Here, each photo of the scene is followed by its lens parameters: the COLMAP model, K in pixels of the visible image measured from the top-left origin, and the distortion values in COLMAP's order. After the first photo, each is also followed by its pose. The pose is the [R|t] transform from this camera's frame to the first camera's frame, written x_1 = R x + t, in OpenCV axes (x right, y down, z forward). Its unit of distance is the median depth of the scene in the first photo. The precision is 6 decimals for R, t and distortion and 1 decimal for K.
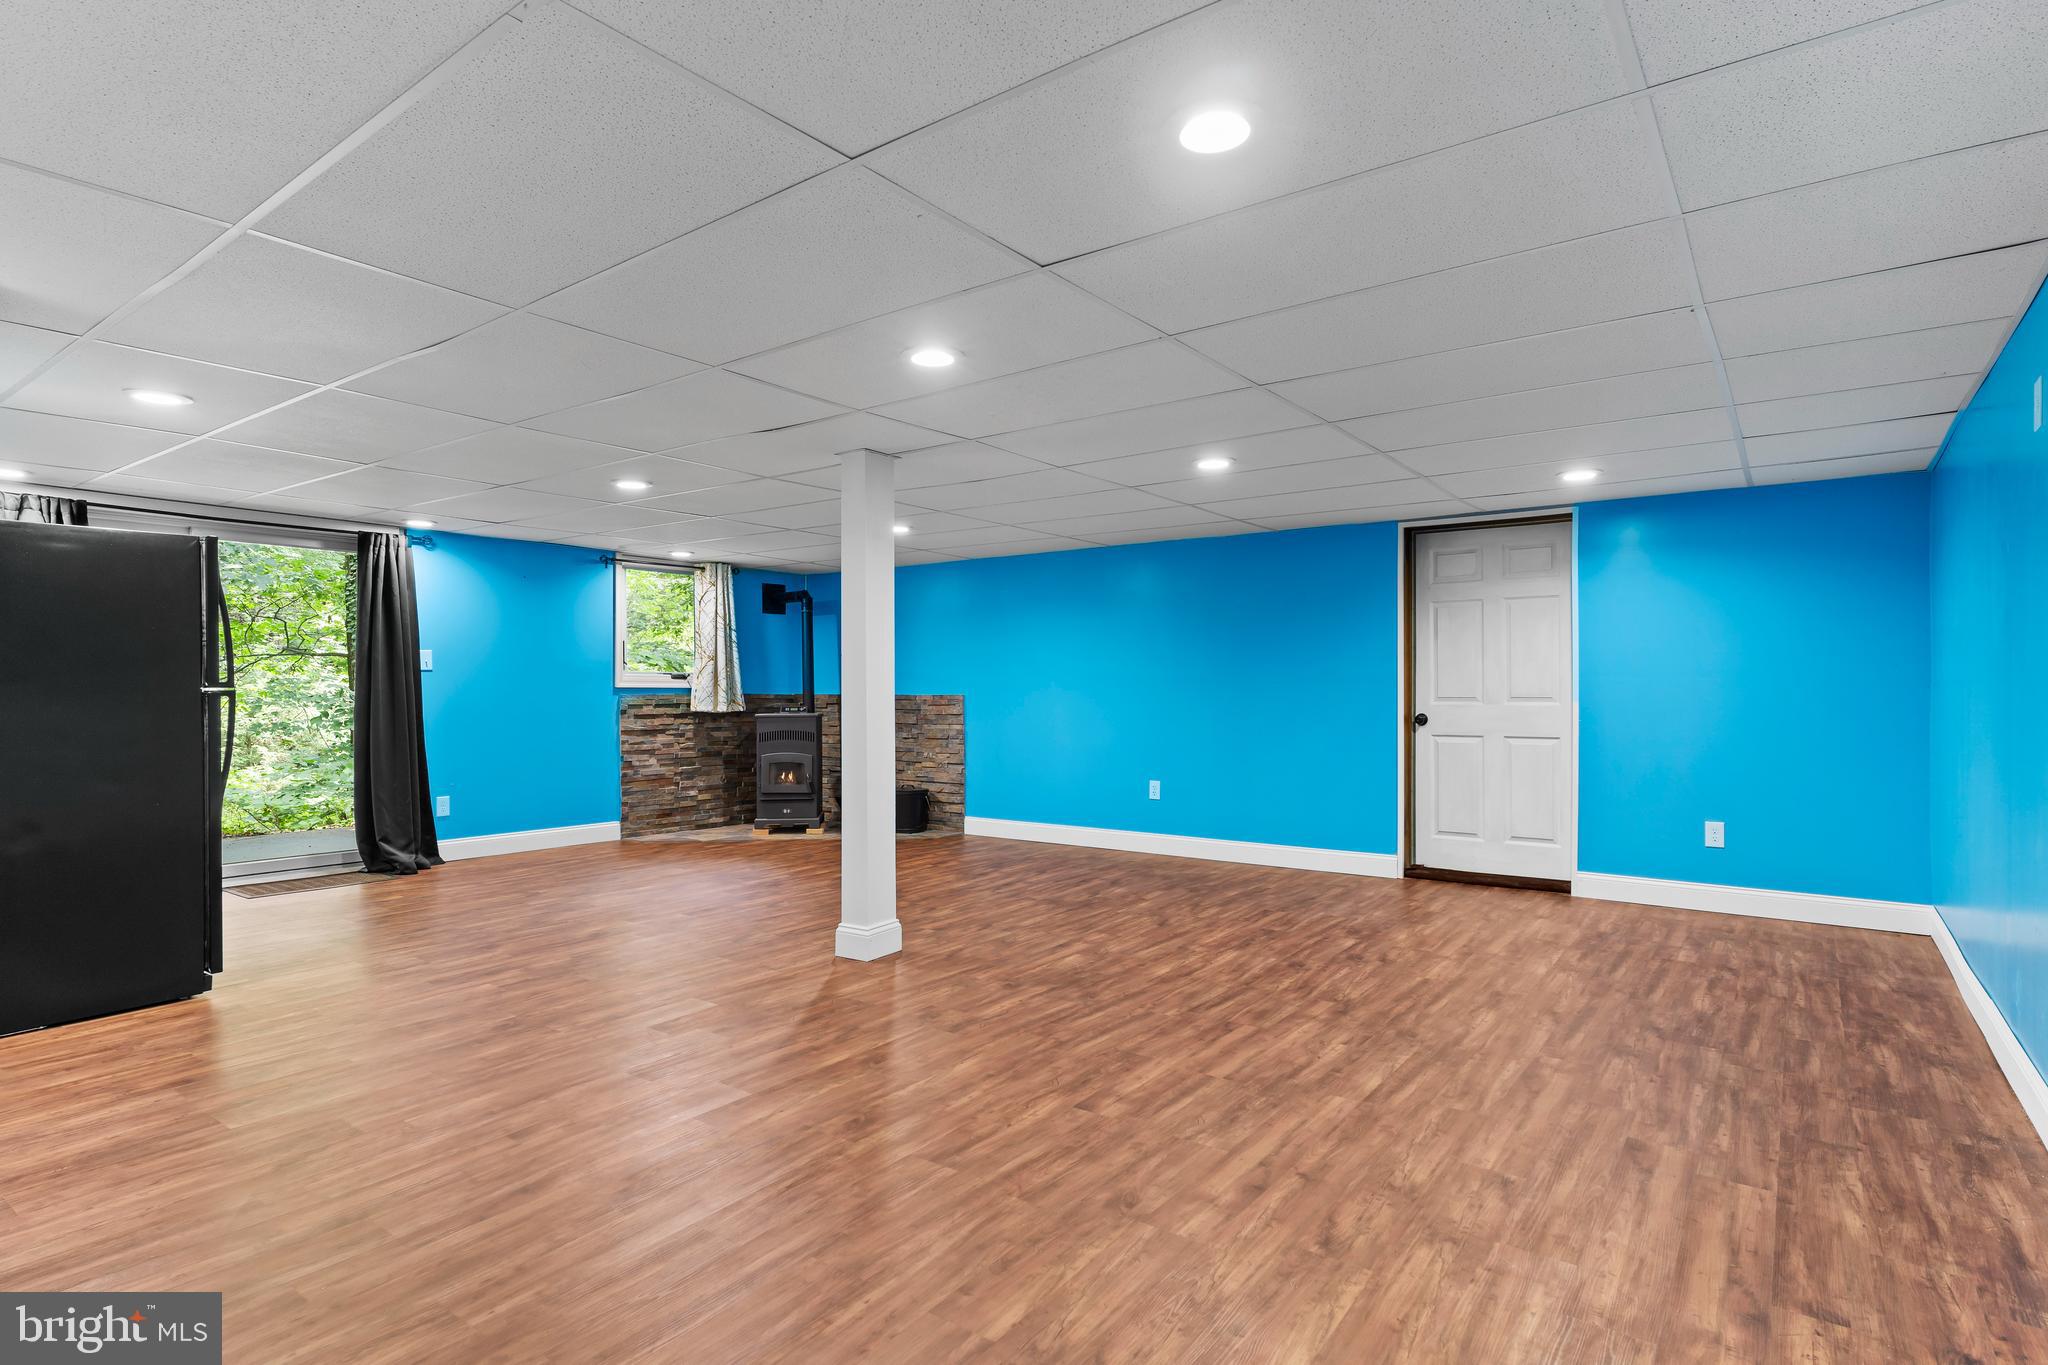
lens RADIAL K [[1055.1, 0, 1022.3], [0, 1055.1, 664.1], [0, 0, 1]] dist [-0.004775, 0.000206]
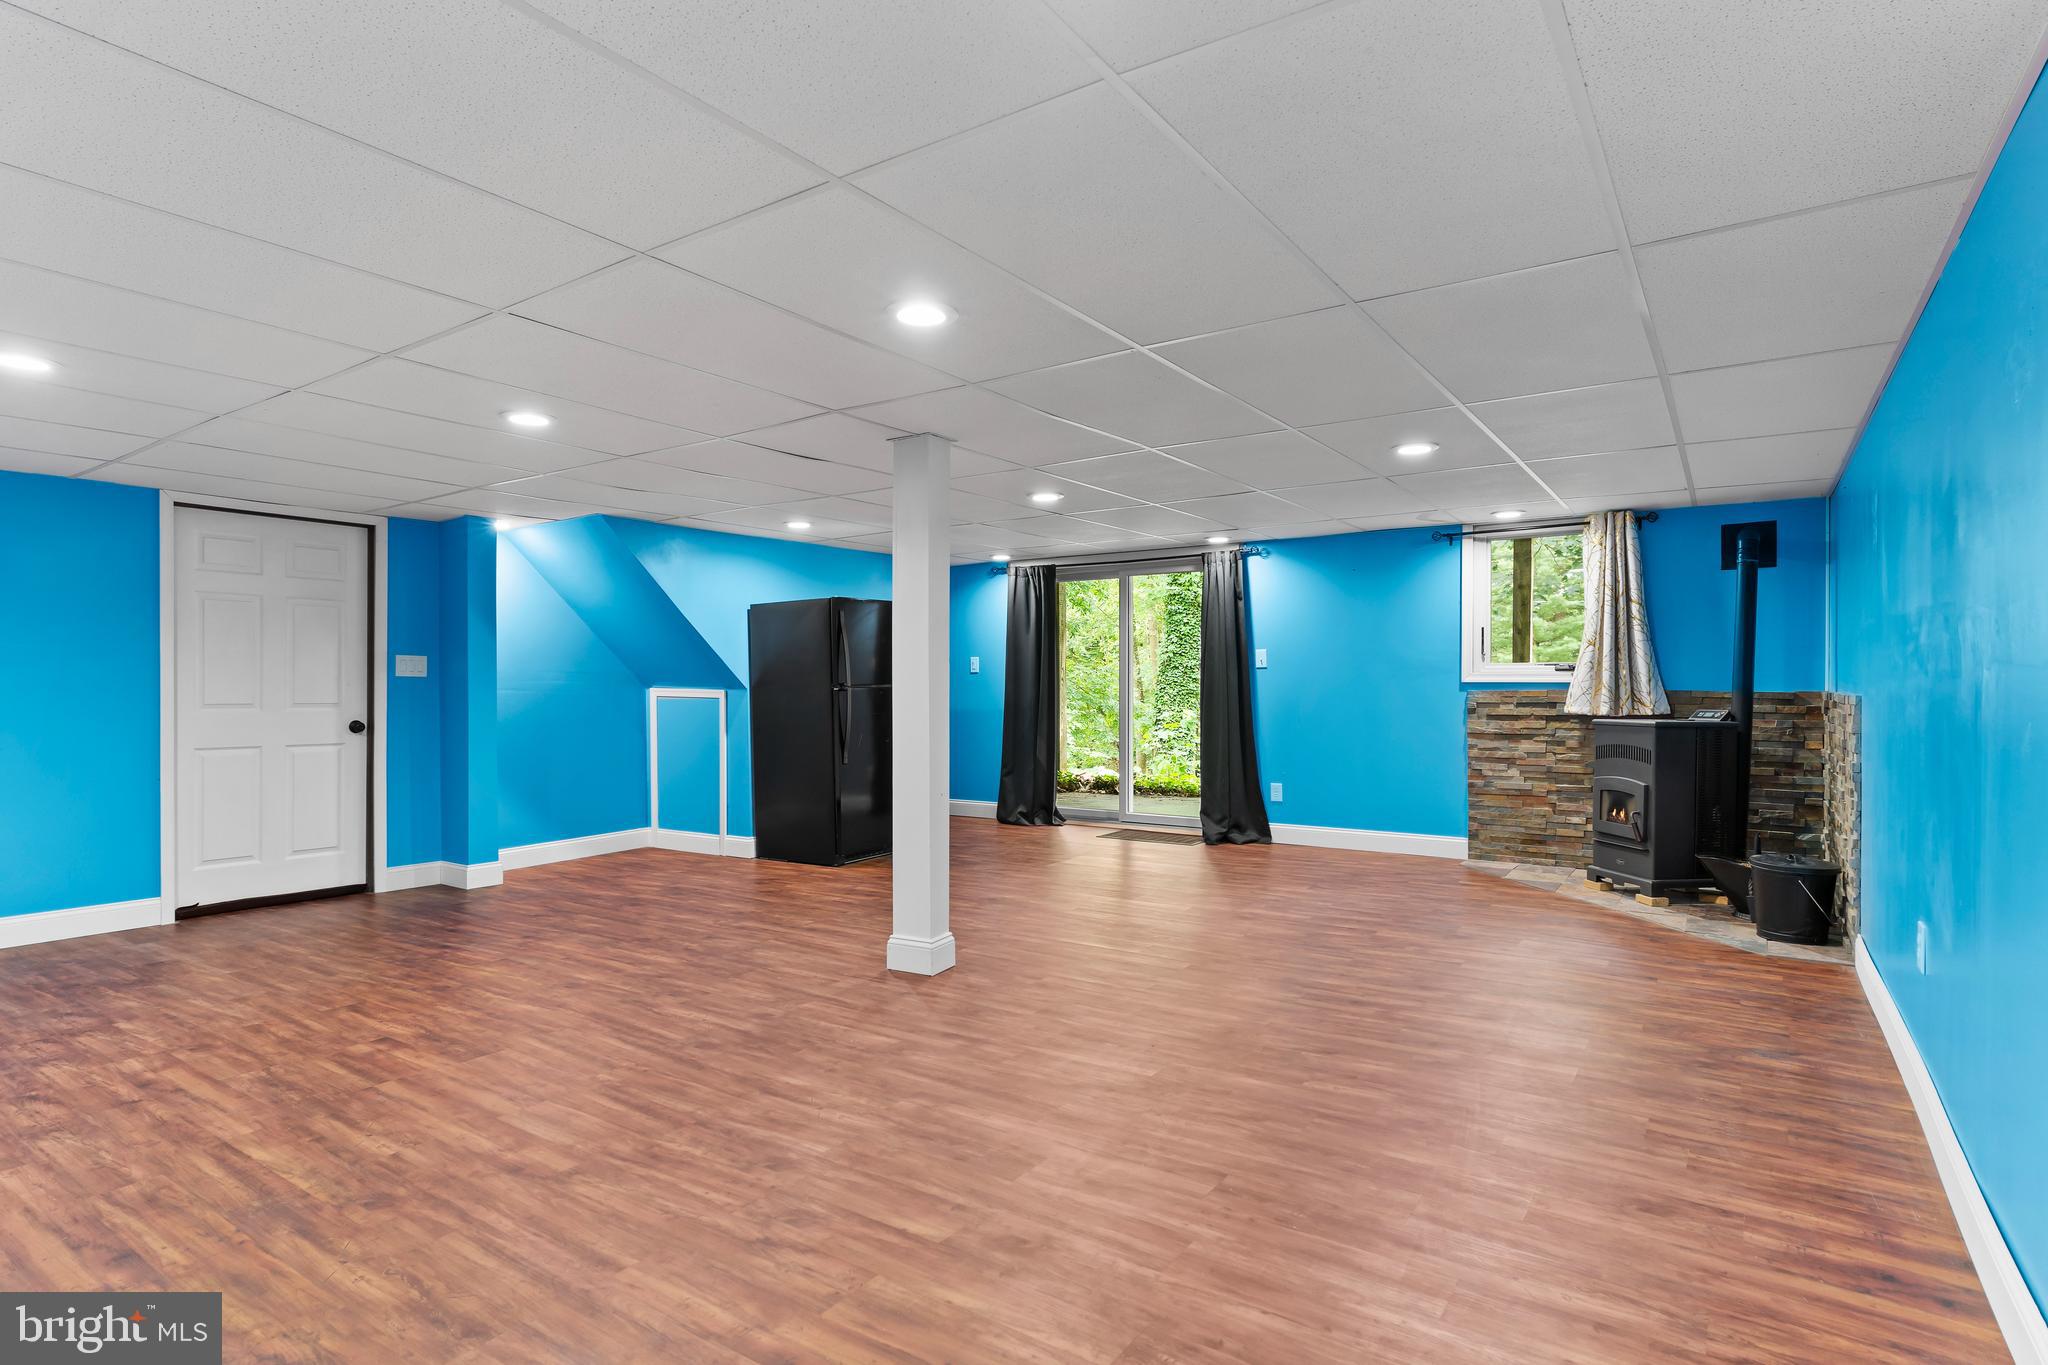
lens RADIAL K [[1055.1, 0, 1022.3], [0, 1055.1, 664.1], [0, 0, 1]] dist [-0.004775, 0.000206]
pose [[0.040630, -0.017516, -0.999021, 0.839338], [0.027209, 0.999495, -0.016418, 0.021118], [0.998804, -0.026515, 0.041086, 1.098517]]
